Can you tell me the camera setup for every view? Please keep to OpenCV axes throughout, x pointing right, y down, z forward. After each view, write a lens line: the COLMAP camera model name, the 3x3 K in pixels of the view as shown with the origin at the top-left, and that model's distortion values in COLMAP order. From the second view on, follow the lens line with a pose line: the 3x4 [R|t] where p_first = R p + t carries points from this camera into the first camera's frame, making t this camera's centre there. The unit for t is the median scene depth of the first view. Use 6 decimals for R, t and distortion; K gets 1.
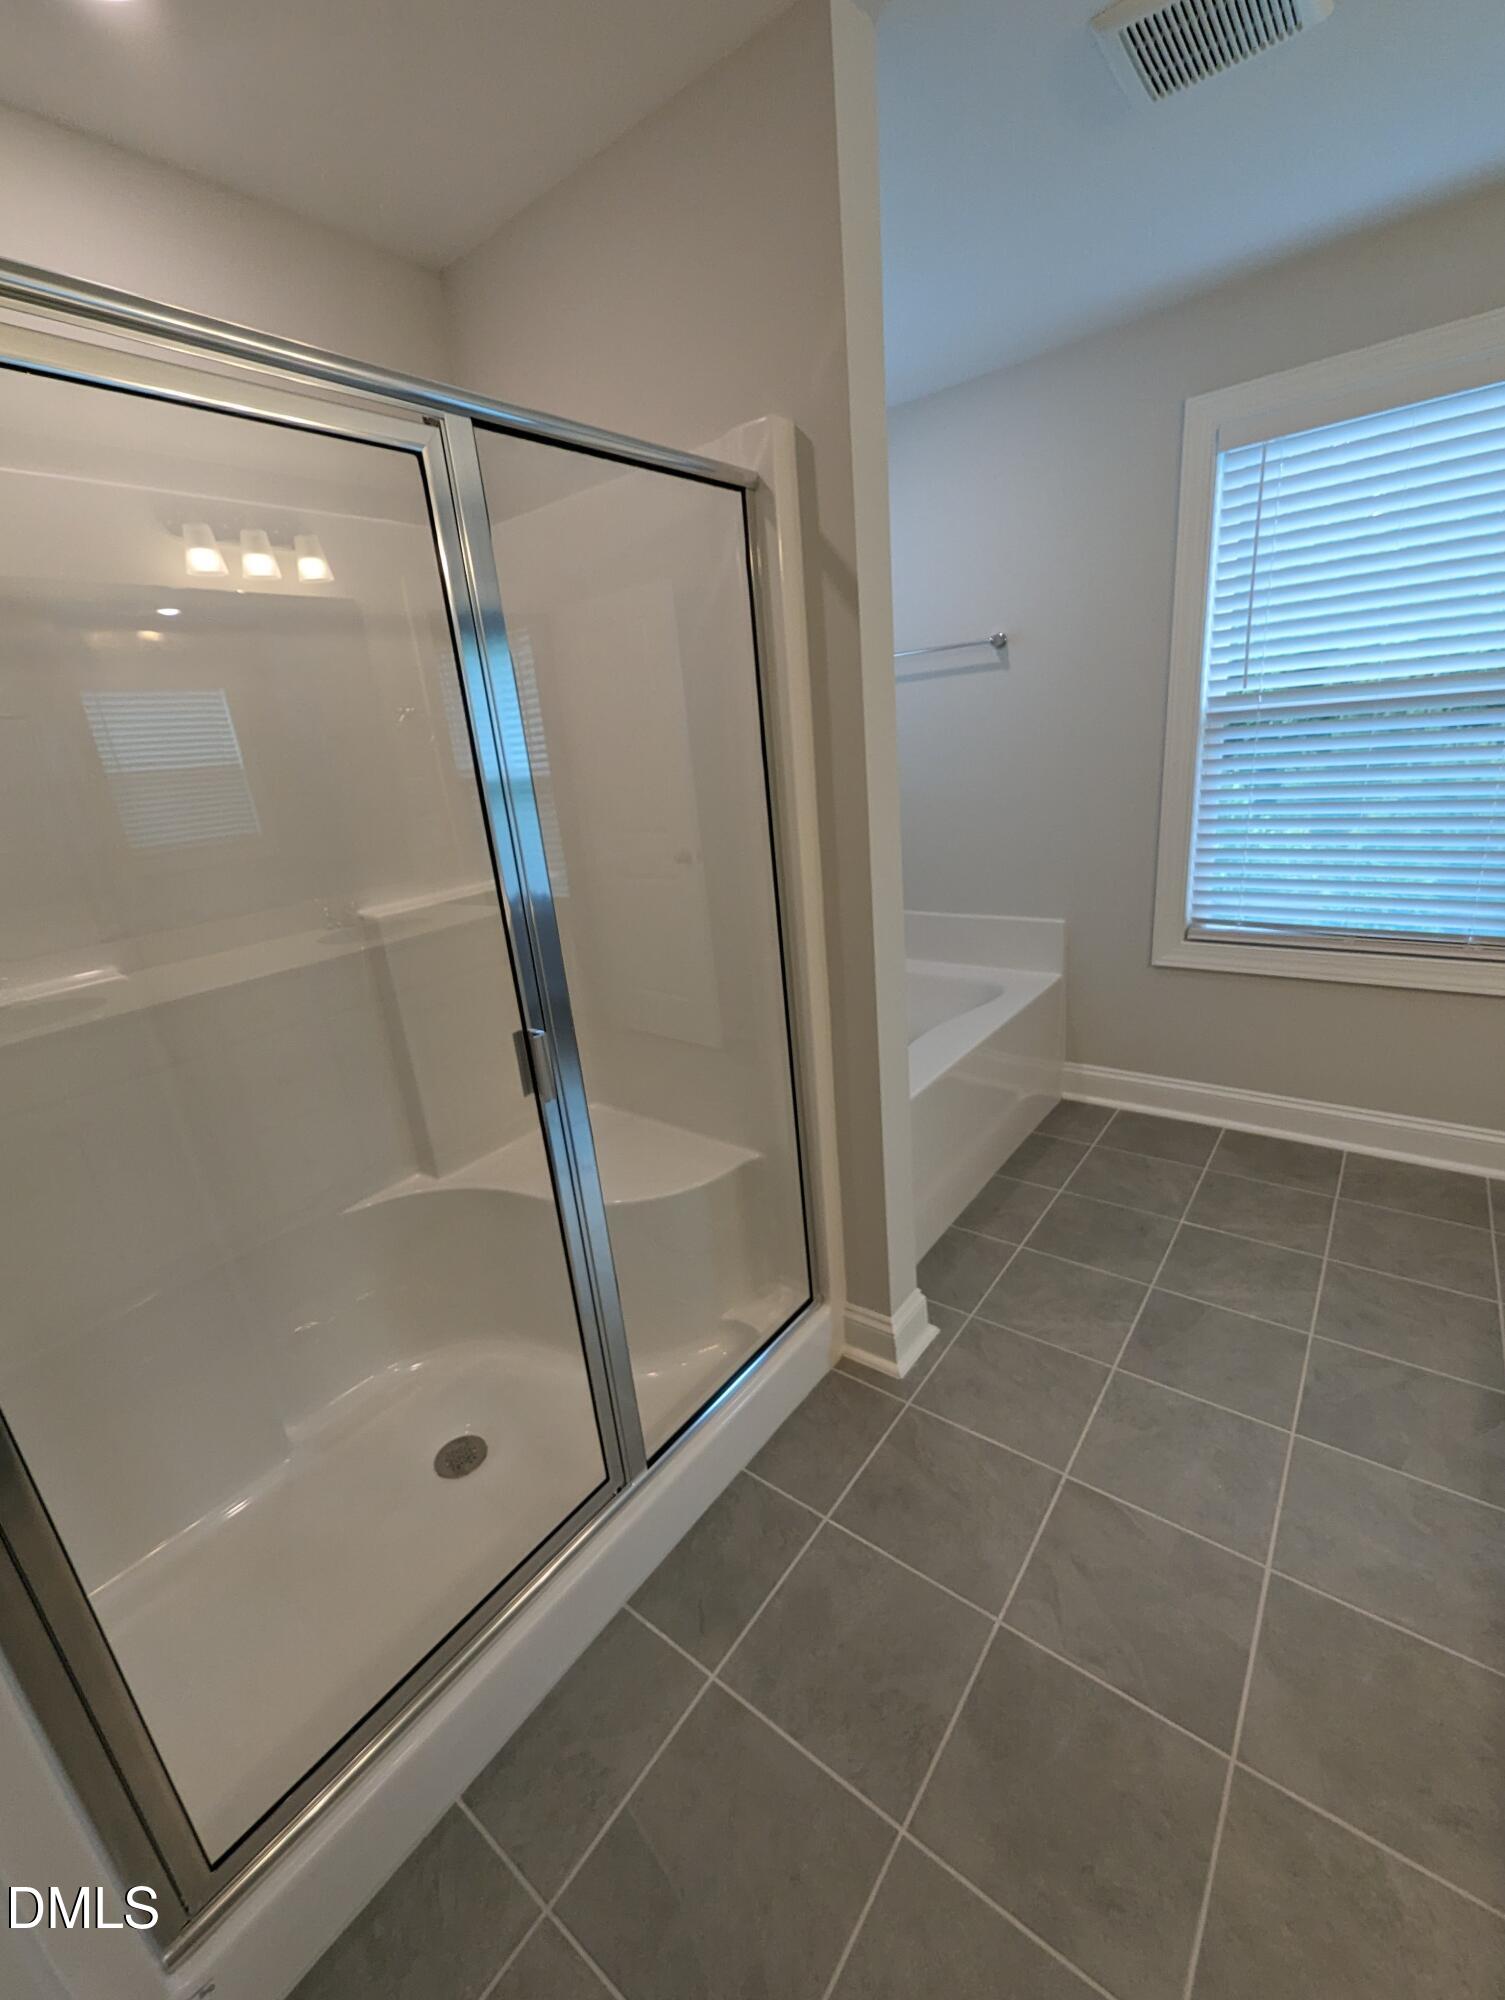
lens RADIAL K [[822.0, 0, 740.7], [0, 822.0, 1004.2], [0, 0, 1]] dist [-0.003617, -0.000960]
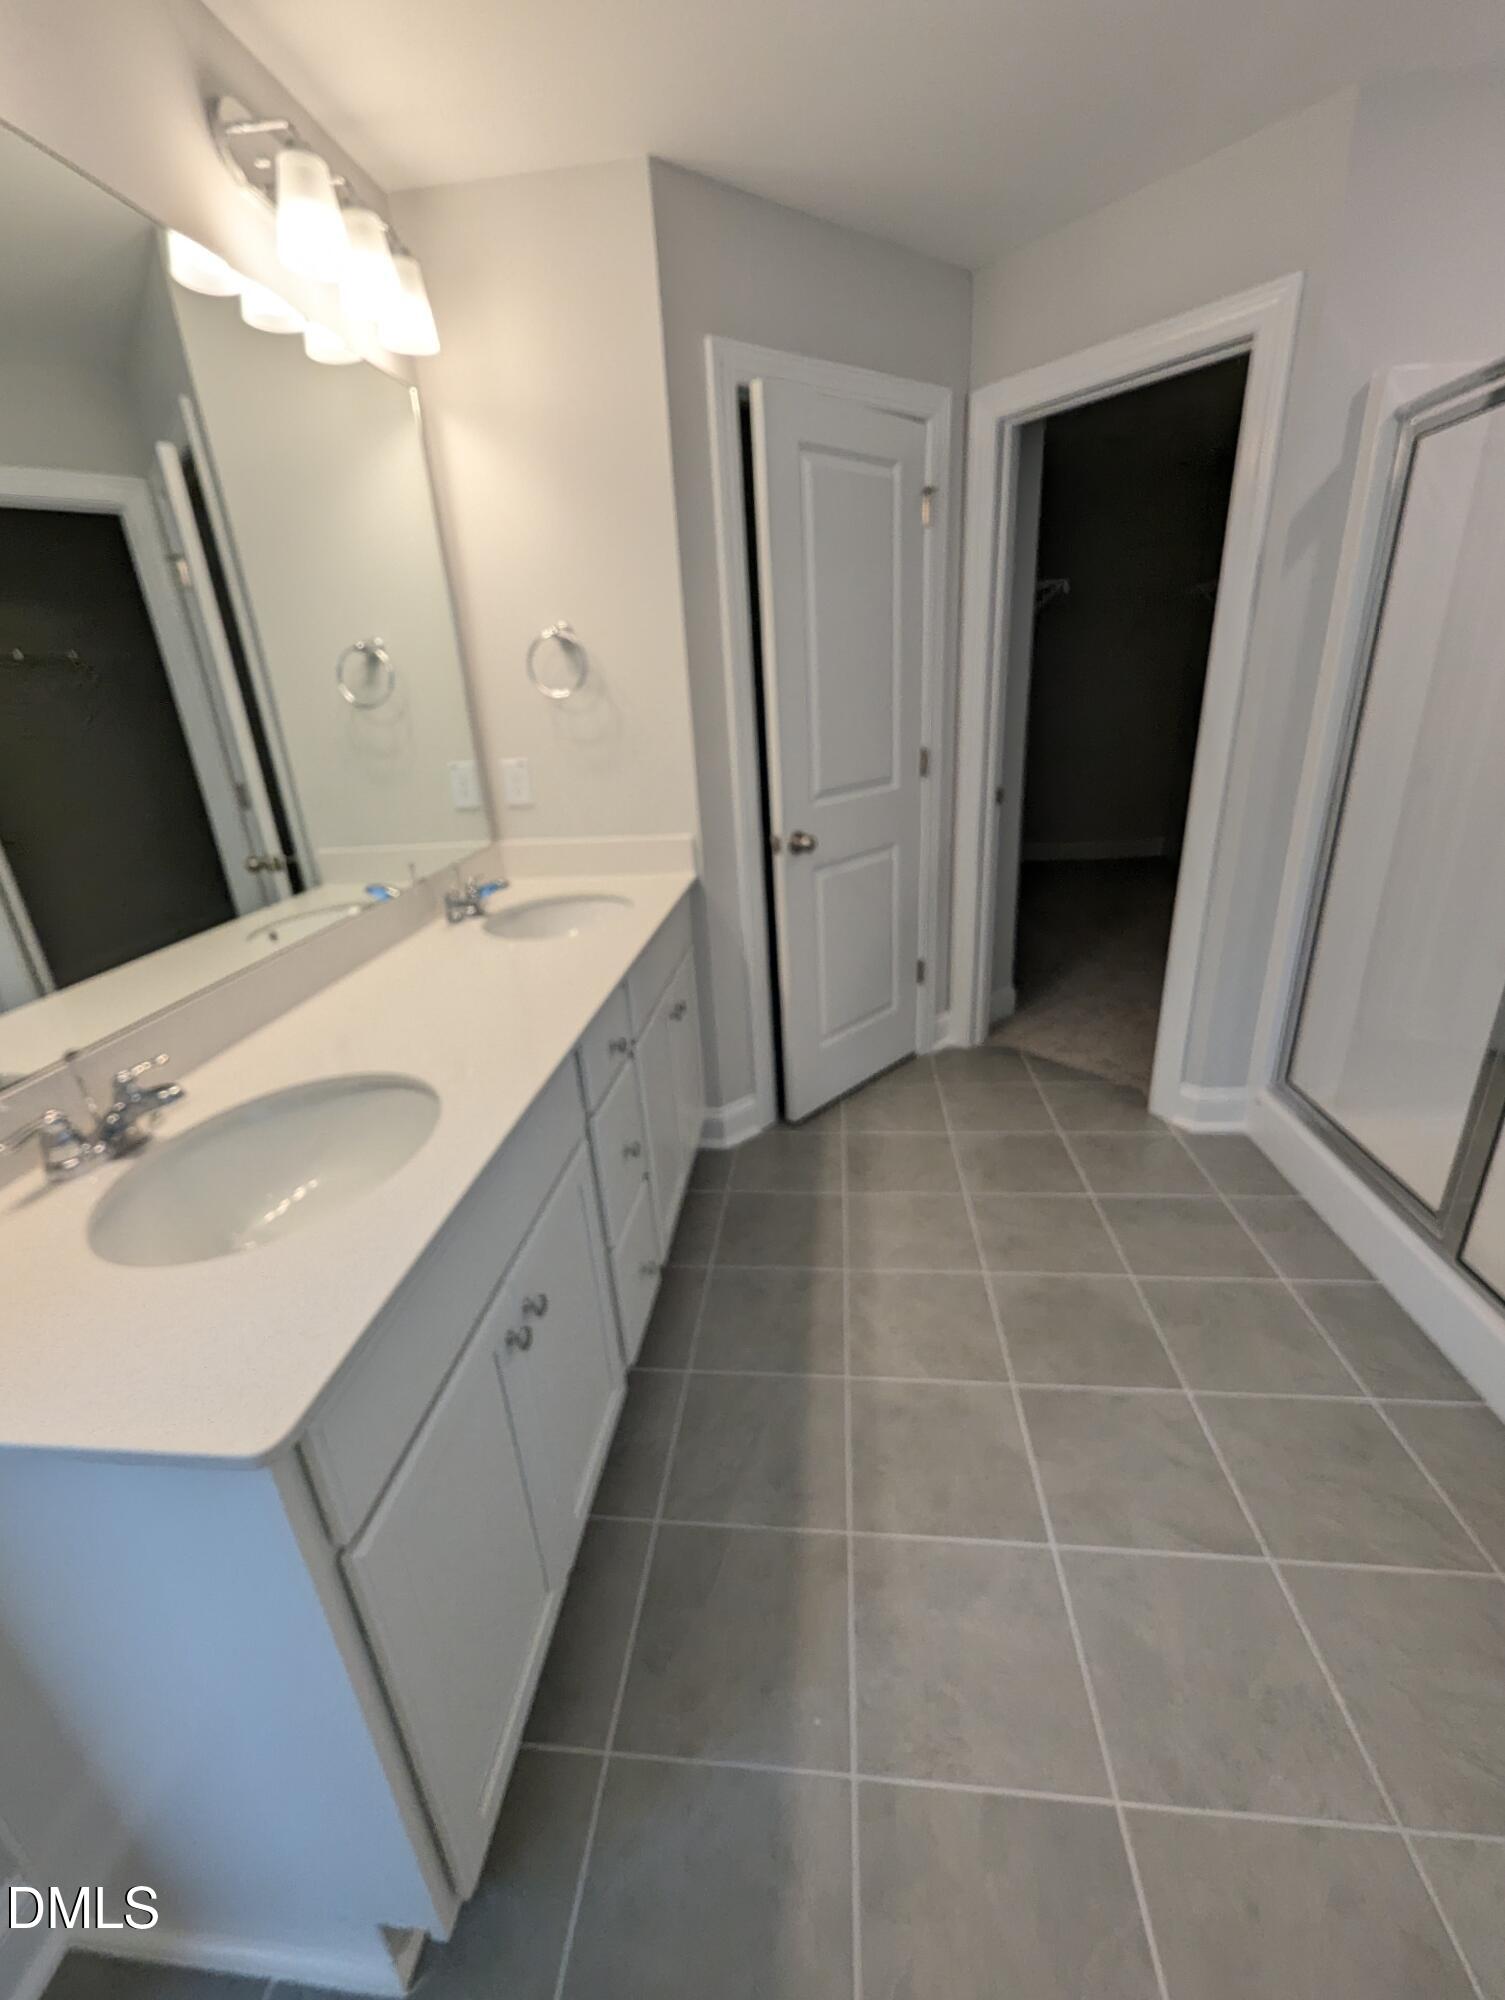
lens RADIAL K [[822.0, 0, 740.7], [0, 822.0, 1004.2], [0, 0, 1]] dist [-0.003617, -0.000960]
pose [[-0.838204, 0.322162, -0.440029, 0.671650], [-0.037164, 0.771247, 0.635451, -0.235836], [0.544089, 0.548990, -0.634489, 0.604507]]
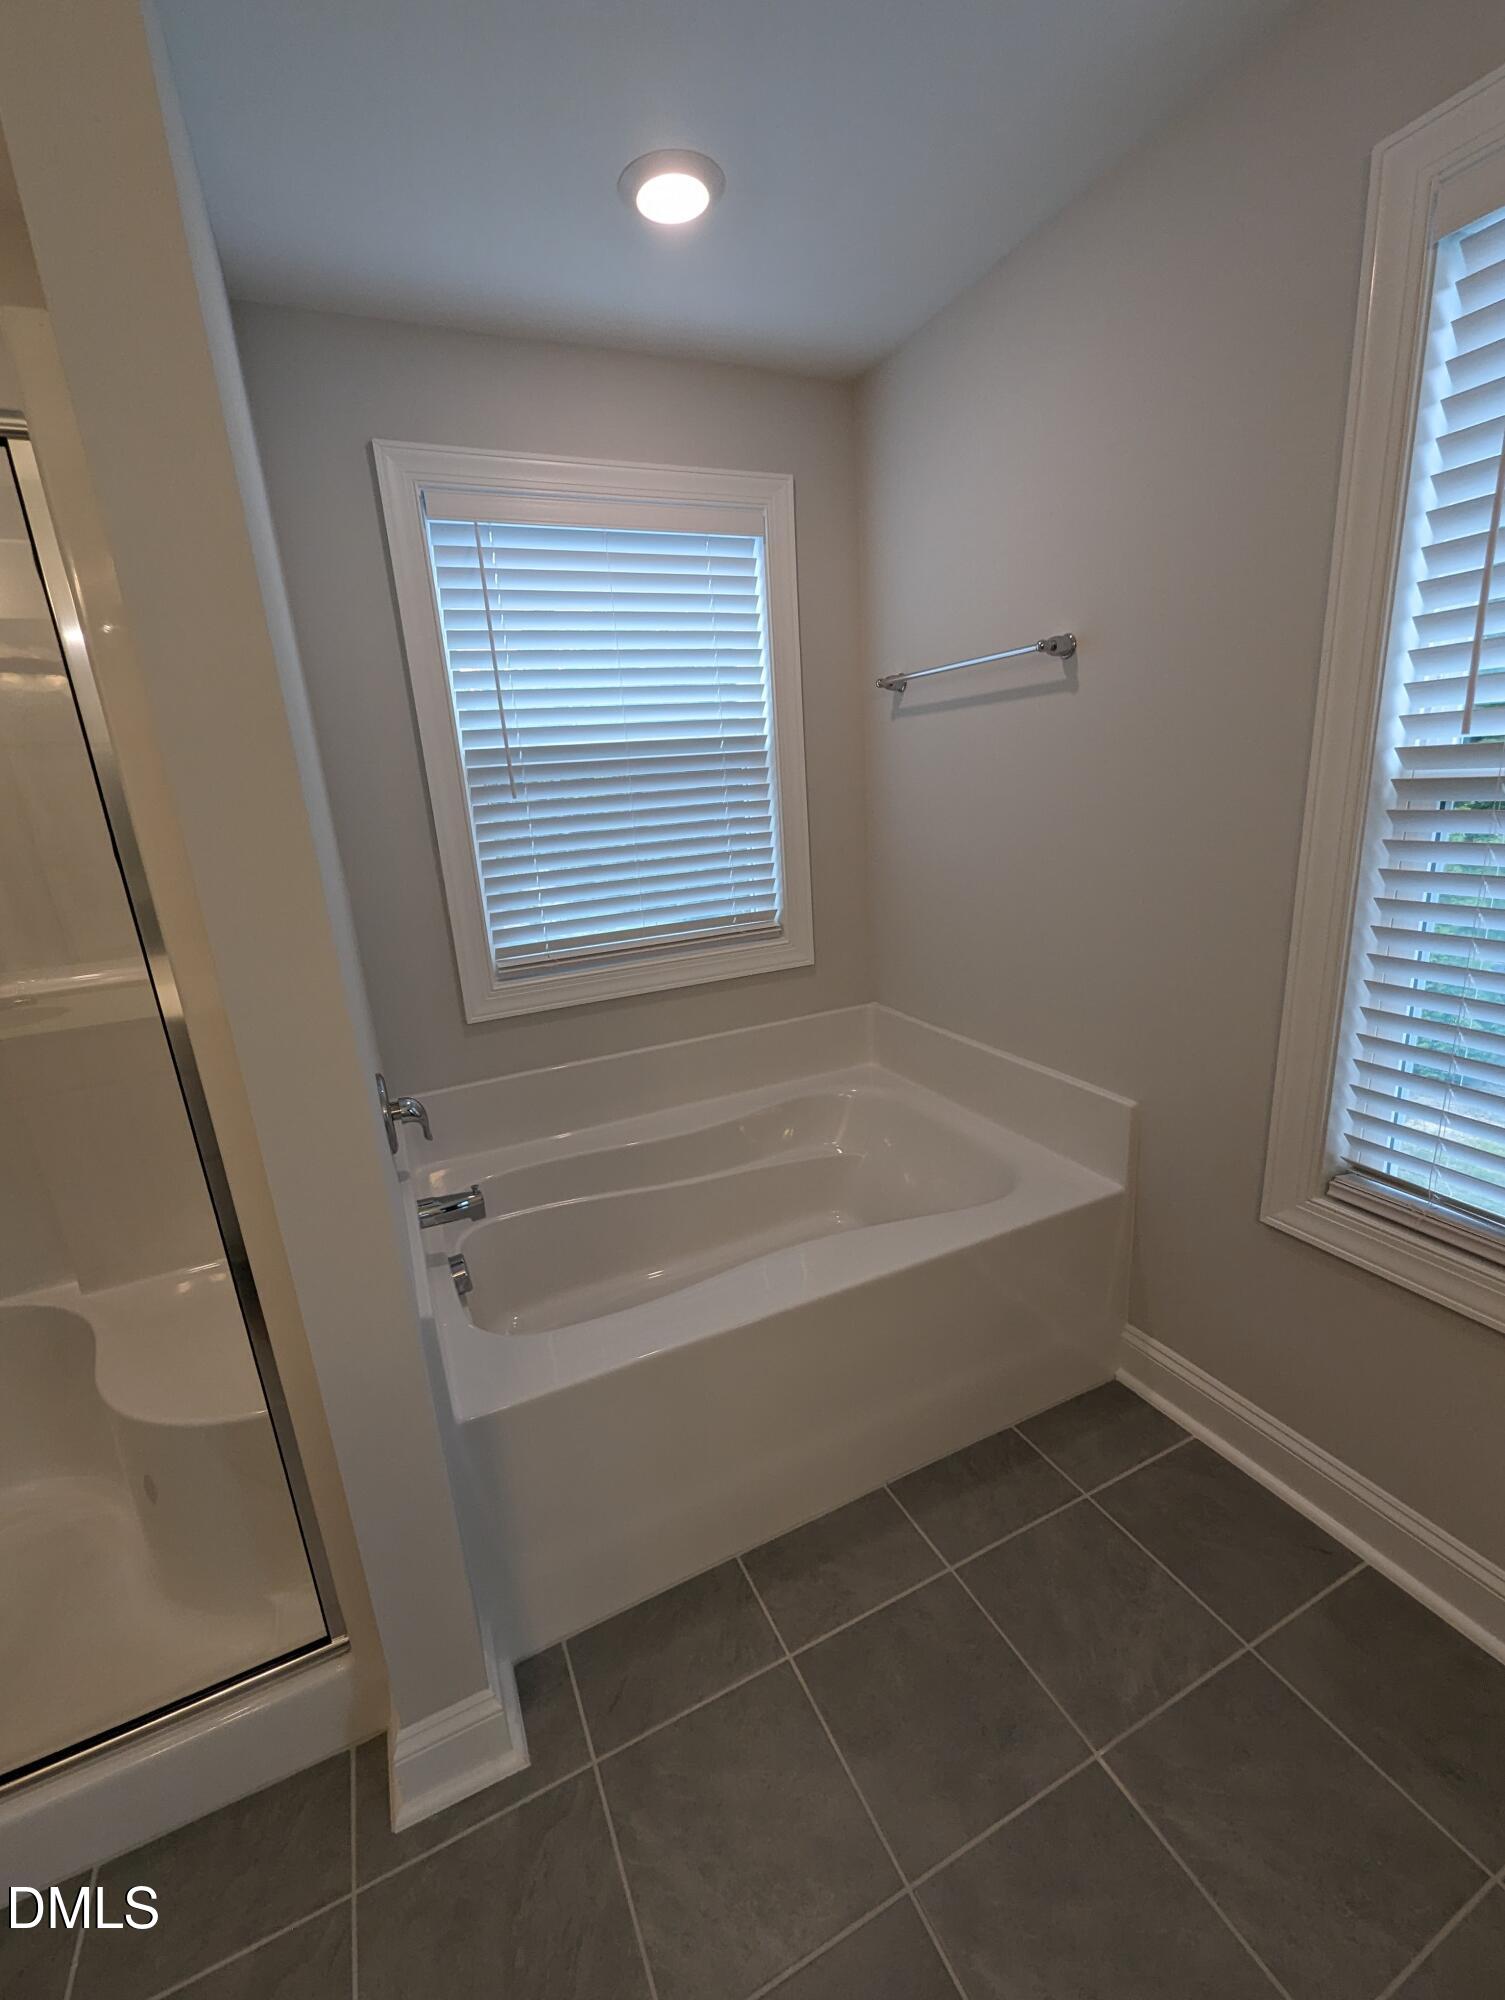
lens RADIAL K [[822.0, 0, 740.7], [0, 822.0, 1004.2], [0, 0, 1]] dist [-0.003617, -0.000960]
pose [[0.892383, 0.150549, -0.425427, 0.463107], [-0.151683, 0.987929, 0.031432, -0.180616], [0.425024, 0.036480, 0.904447, 0.397254]]
